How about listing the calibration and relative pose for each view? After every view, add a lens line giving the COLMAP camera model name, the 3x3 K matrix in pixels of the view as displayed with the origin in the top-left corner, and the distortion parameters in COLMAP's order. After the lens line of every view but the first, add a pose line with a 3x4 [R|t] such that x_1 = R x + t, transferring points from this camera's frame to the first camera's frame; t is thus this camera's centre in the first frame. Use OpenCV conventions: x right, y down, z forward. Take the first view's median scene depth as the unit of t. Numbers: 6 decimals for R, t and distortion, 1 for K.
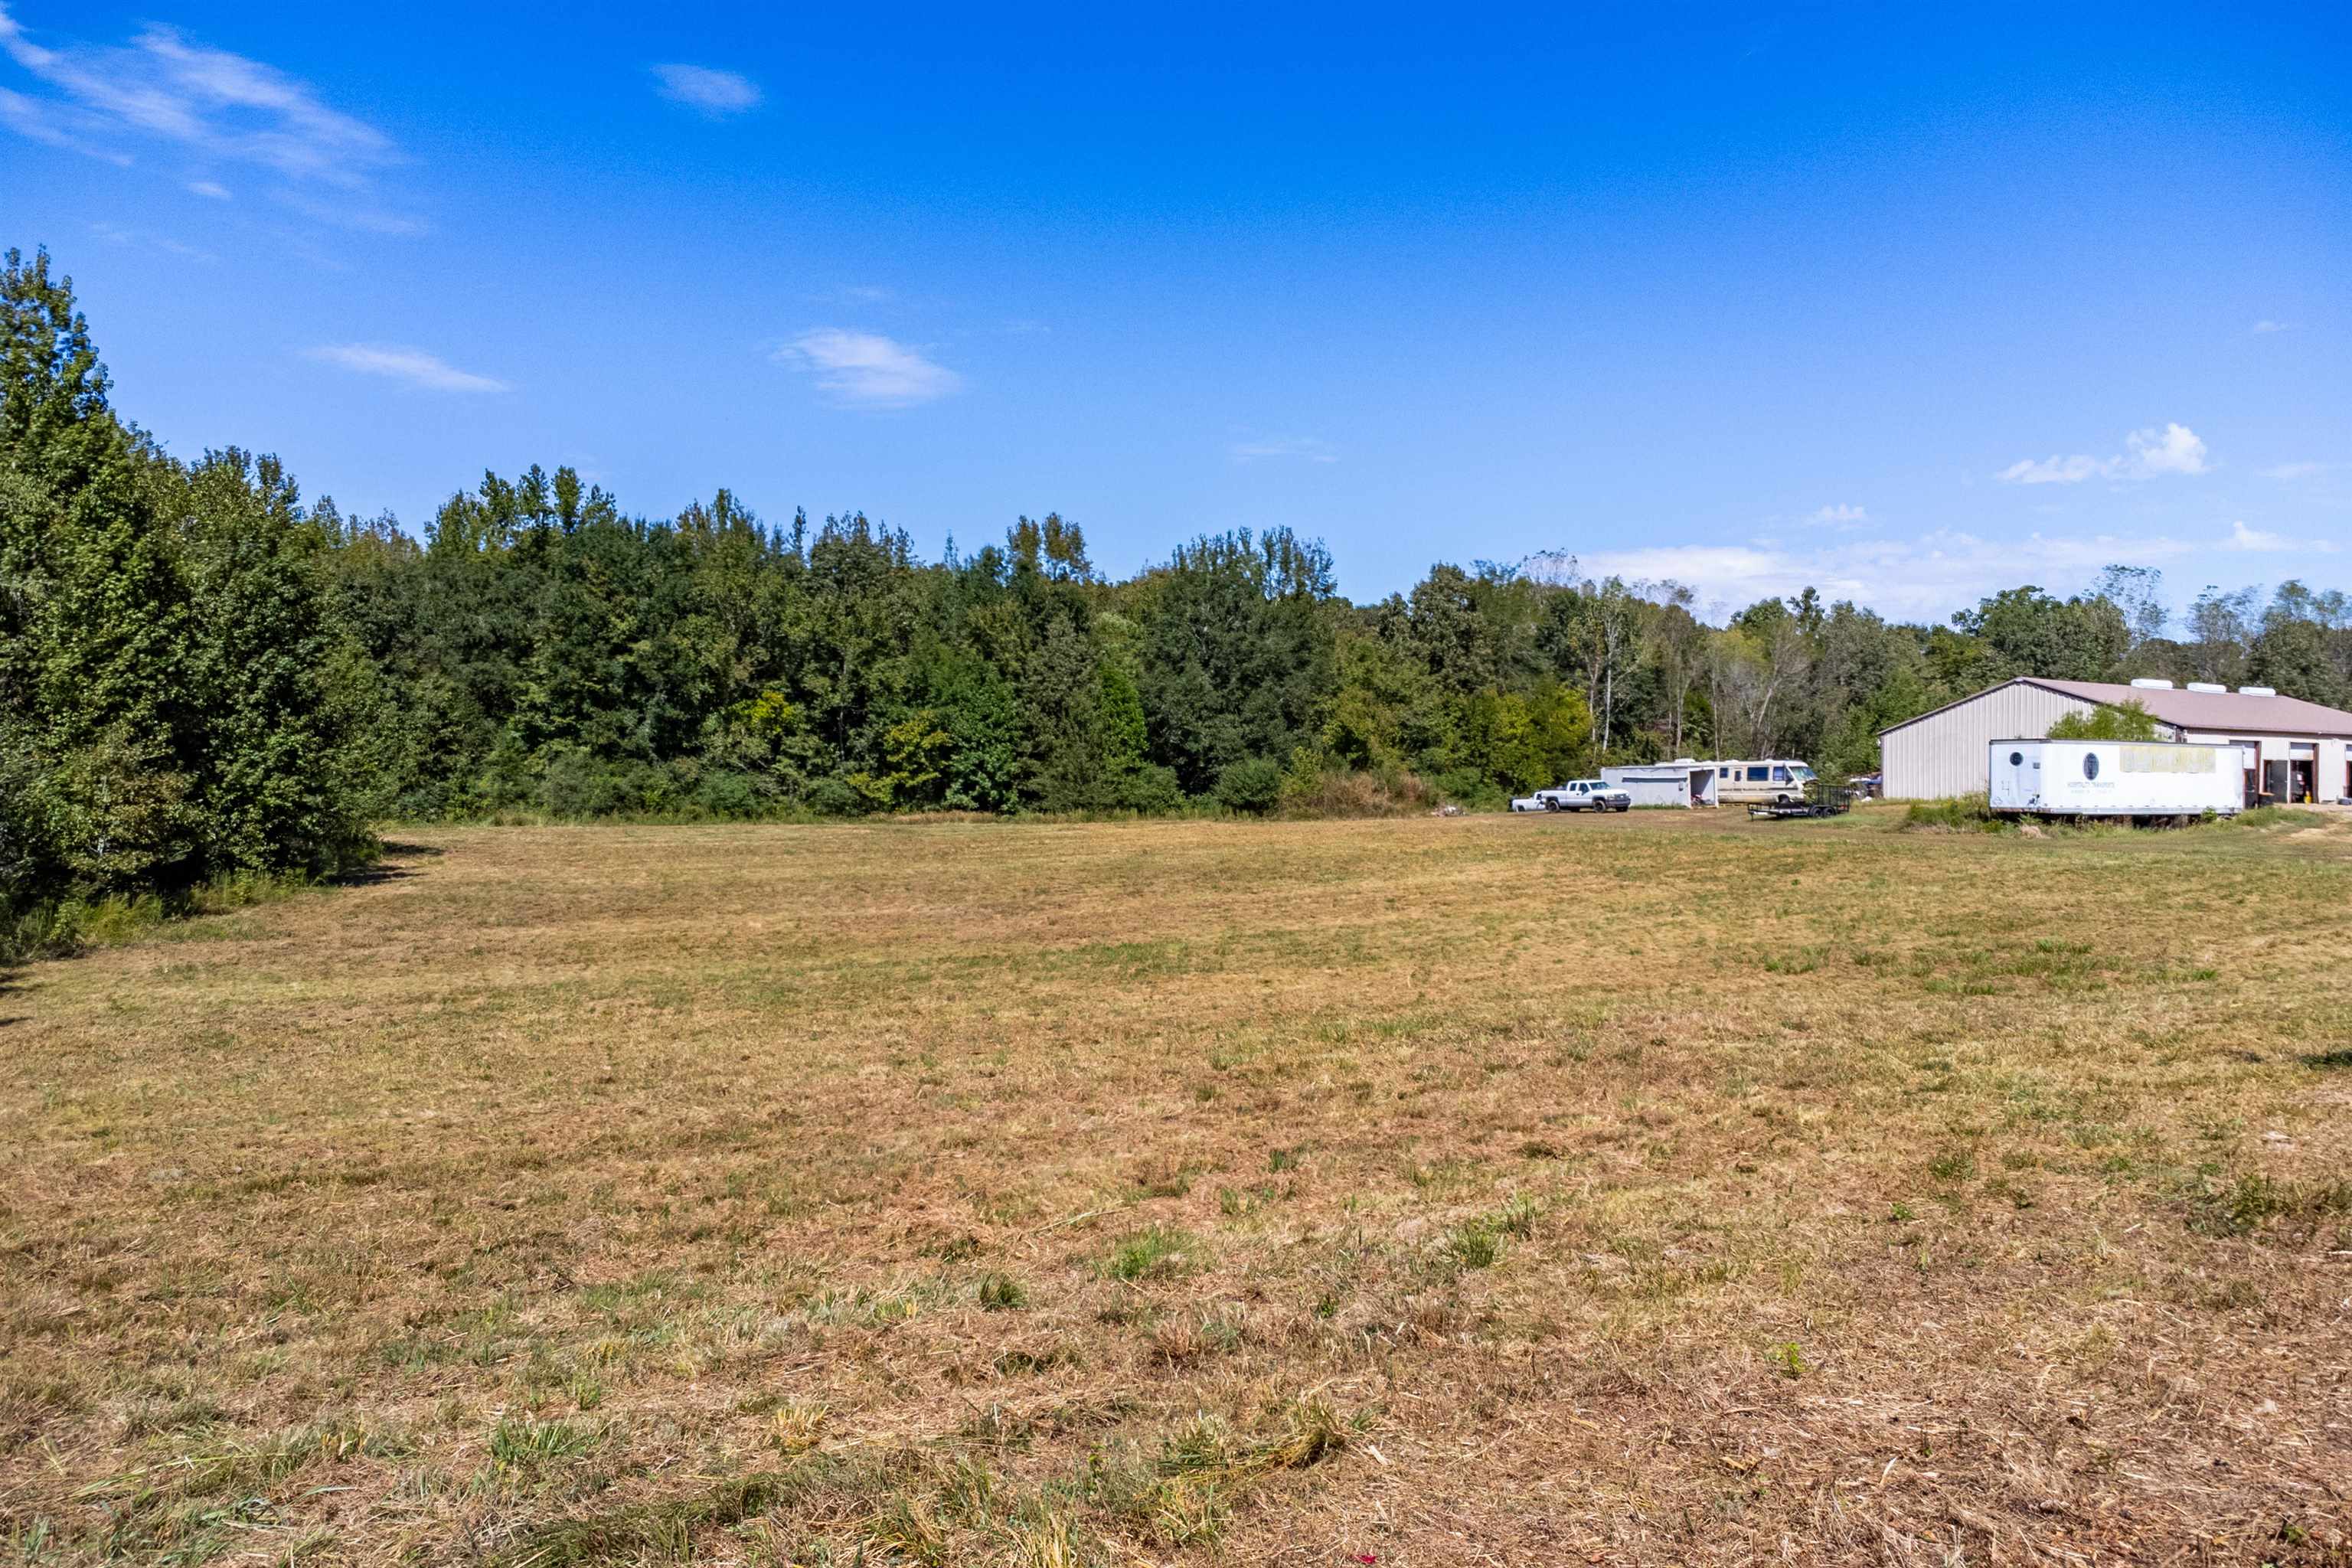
lens RADIAL K [[1690.6, 0, 1174.6], [0, 1690.6, 779.4], [0, 0, 1]] dist [-0.012715, -0.003453]
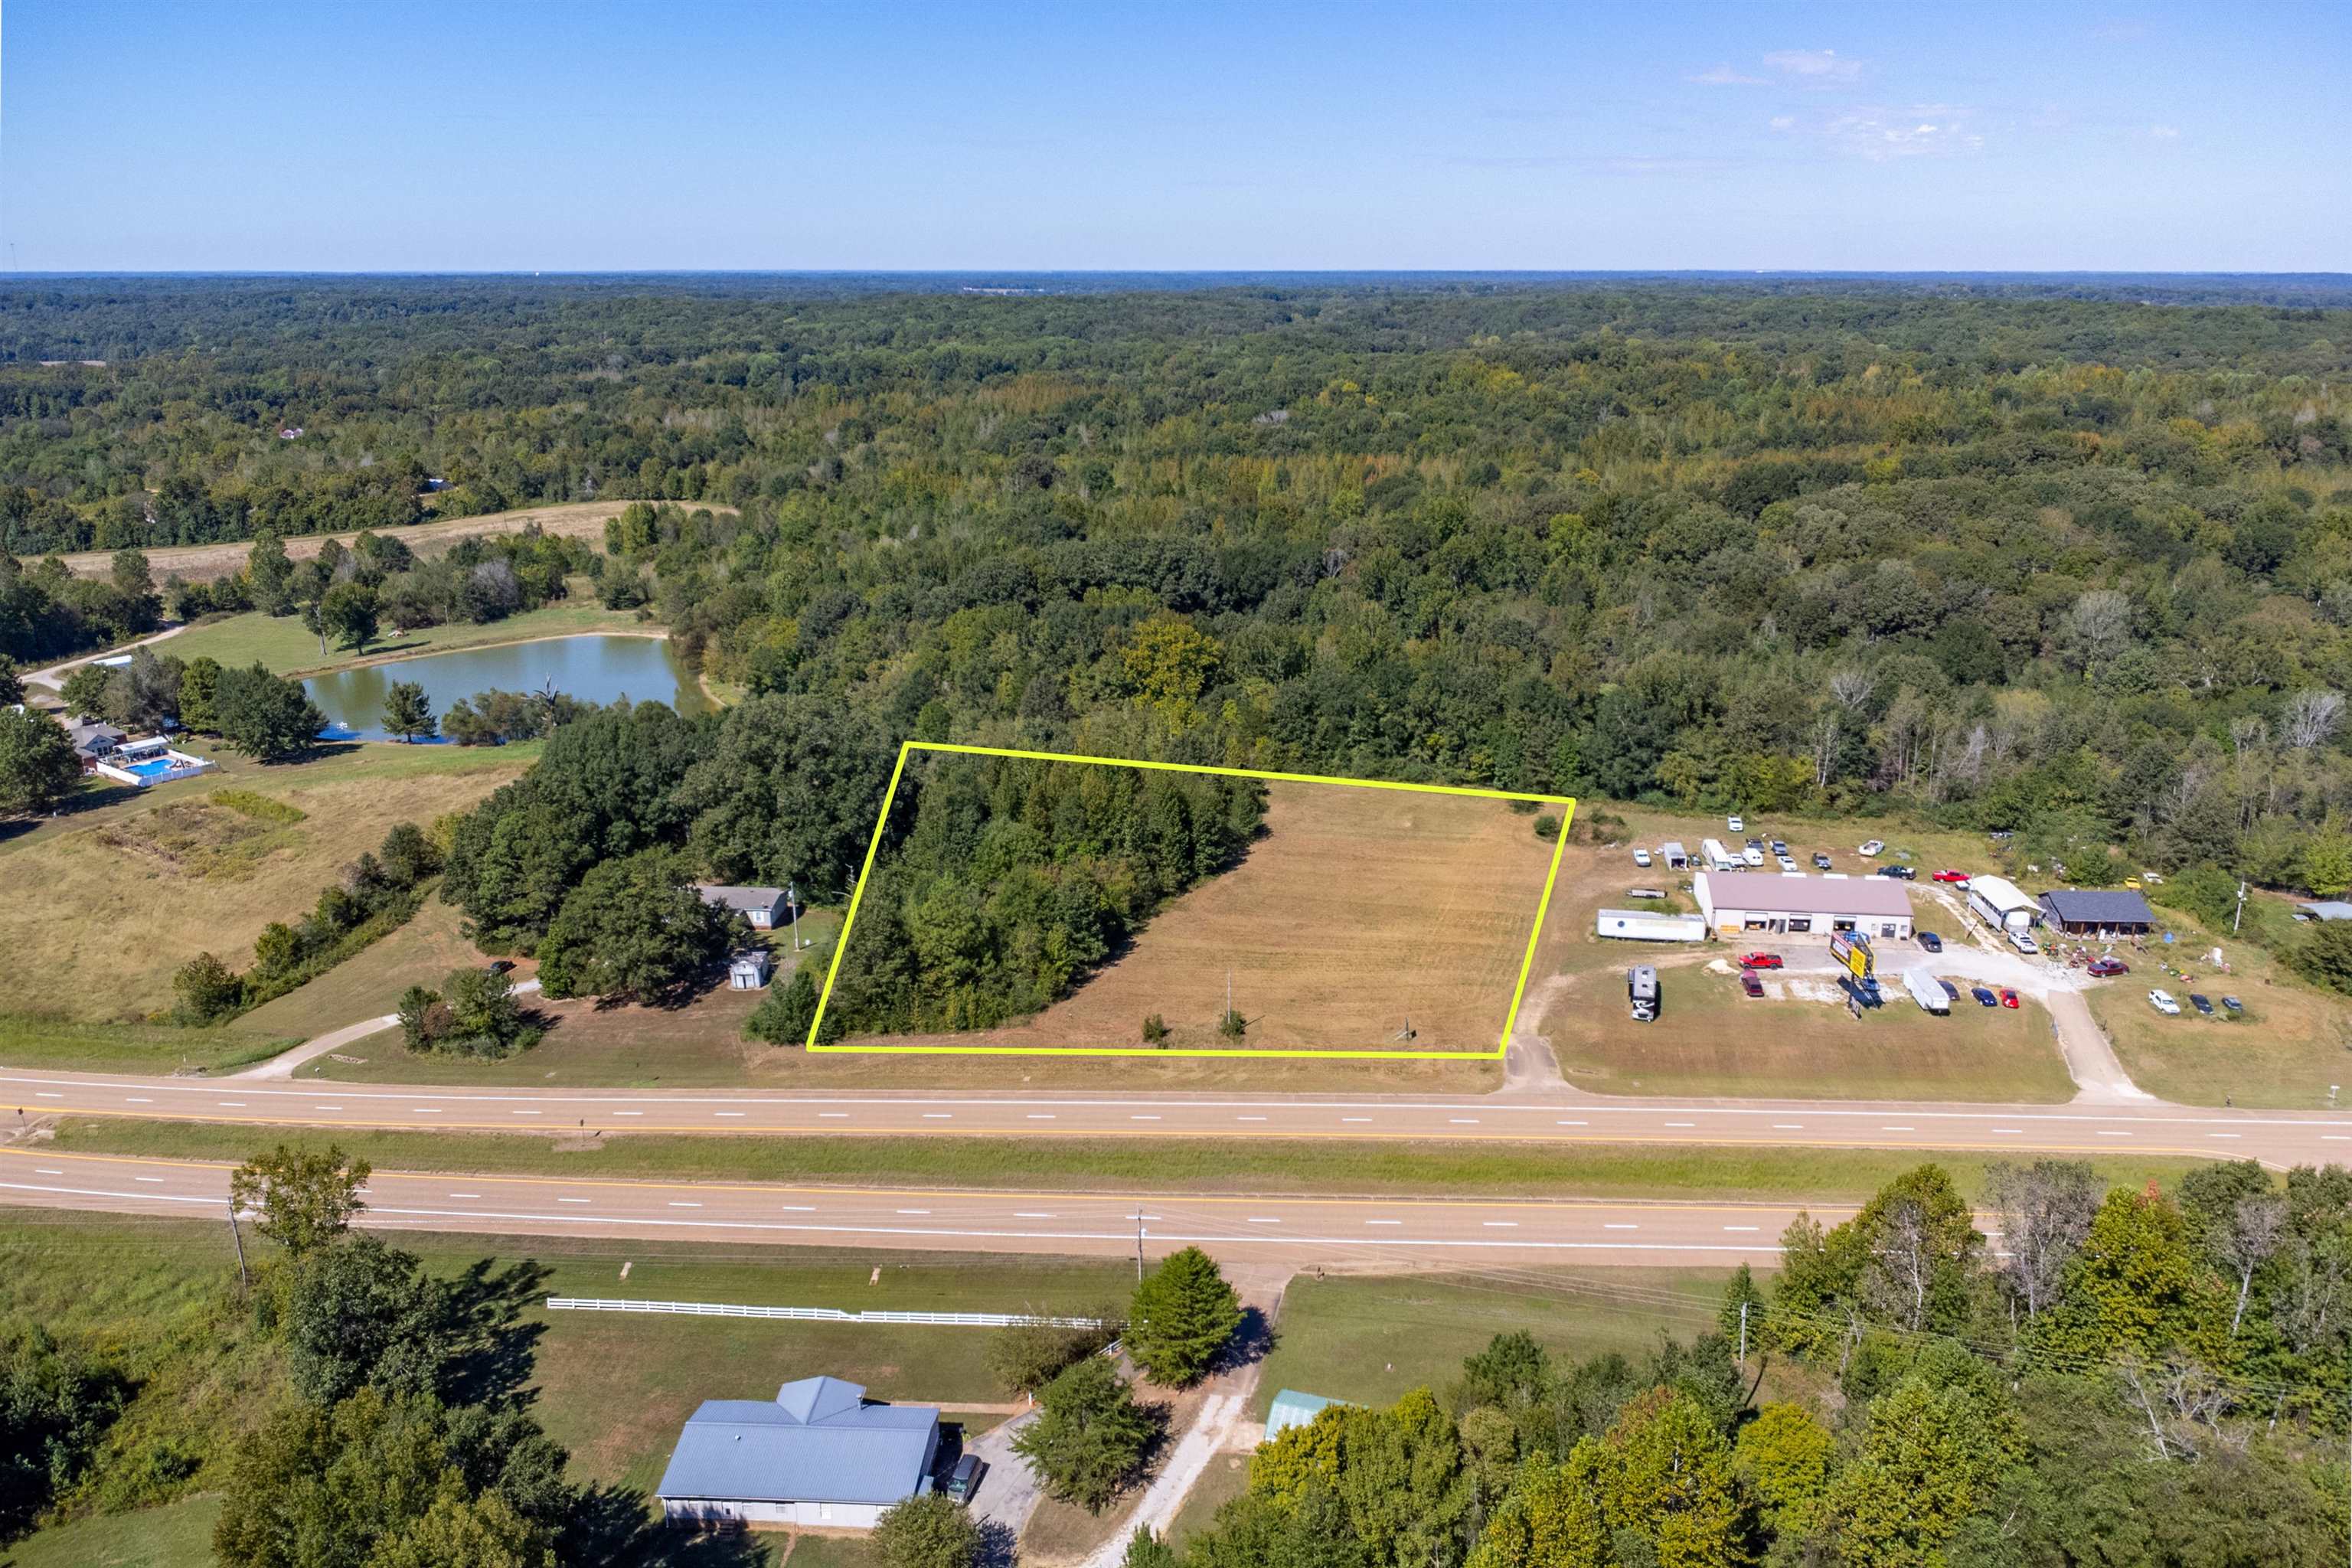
lens RADIAL K [[1690.6, 0, 1175.4], [0, 1690.6, 783.0], [0, 0, 1]] dist [-0.012715, -0.003453]
pose [[0.755884, 0.191003, -0.626224, 1.138609], [0.007318, 0.953973, 0.299802, -0.782417], [0.654664, -0.231198, 0.719696, -1.209794]]
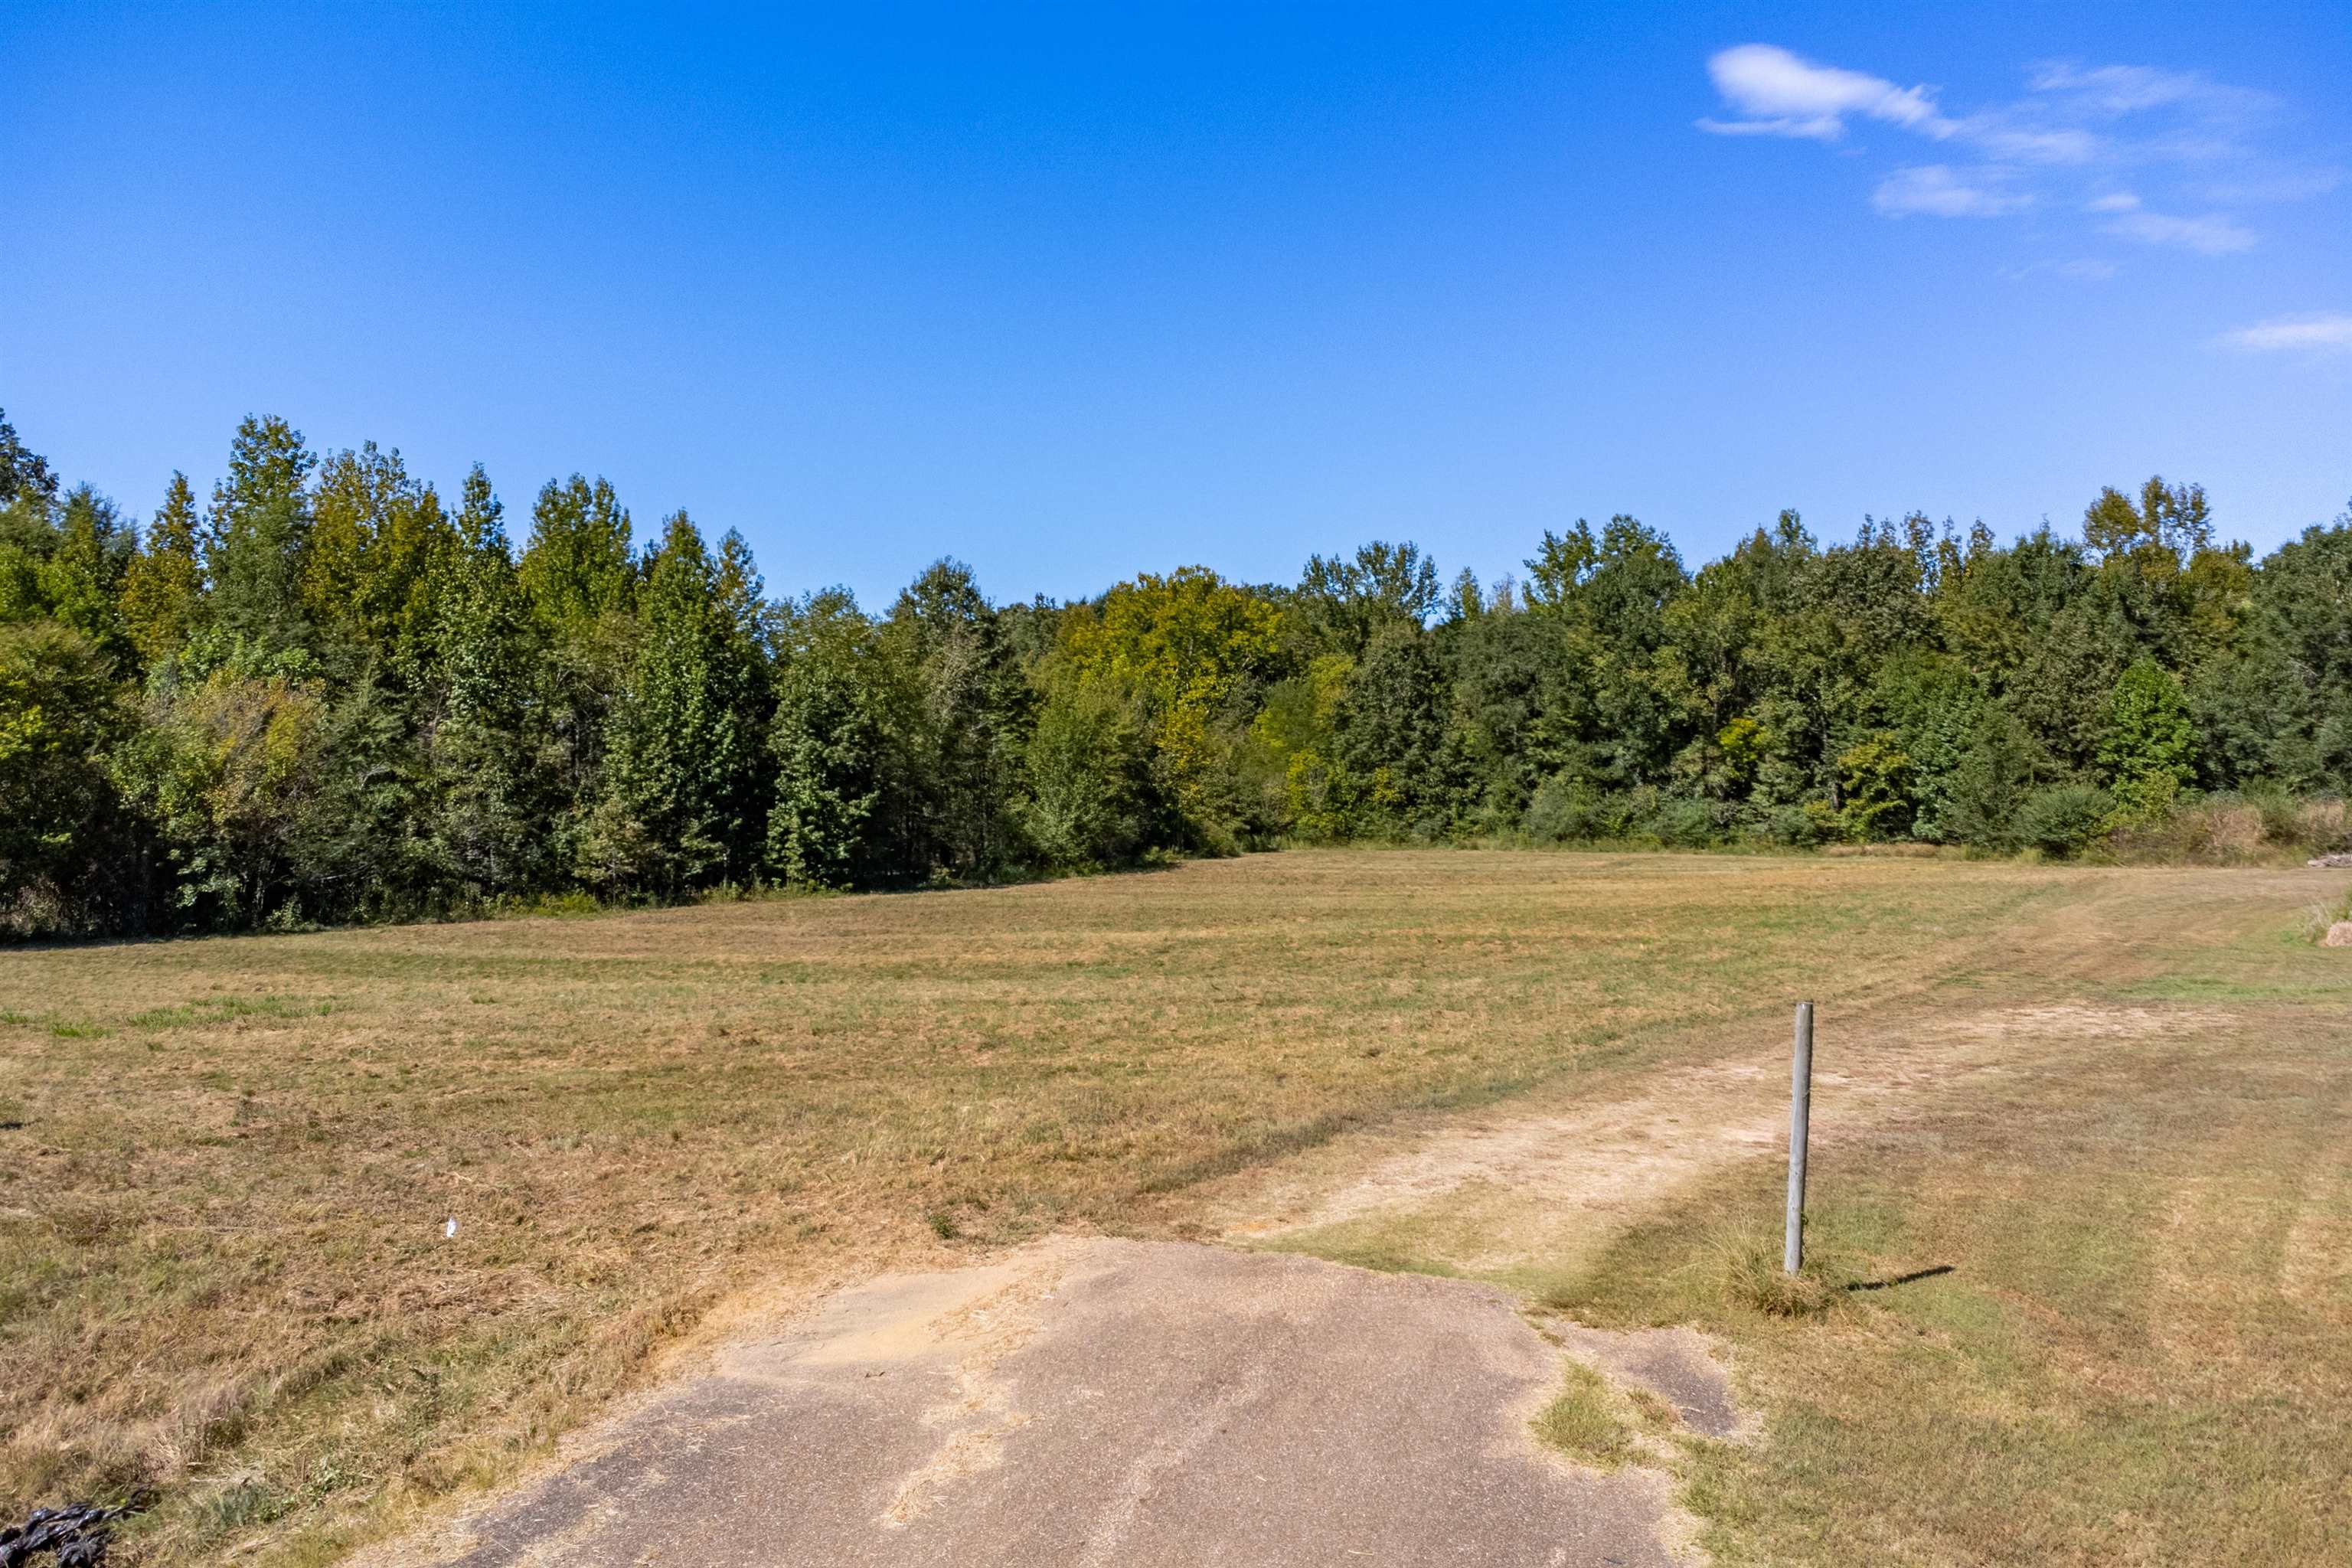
lens RADIAL K [[1690.6, 0, 1193.4], [0, 1690.6, 805.8], [0, 0, 1]] dist [-0.012715, -0.003453]
pose [[0.524746, 0.000702, -0.851259, 0.427976], [0.007700, 0.999955, 0.005572, -0.008666], [0.851224, -0.009478, 0.524716, 0.212830]]
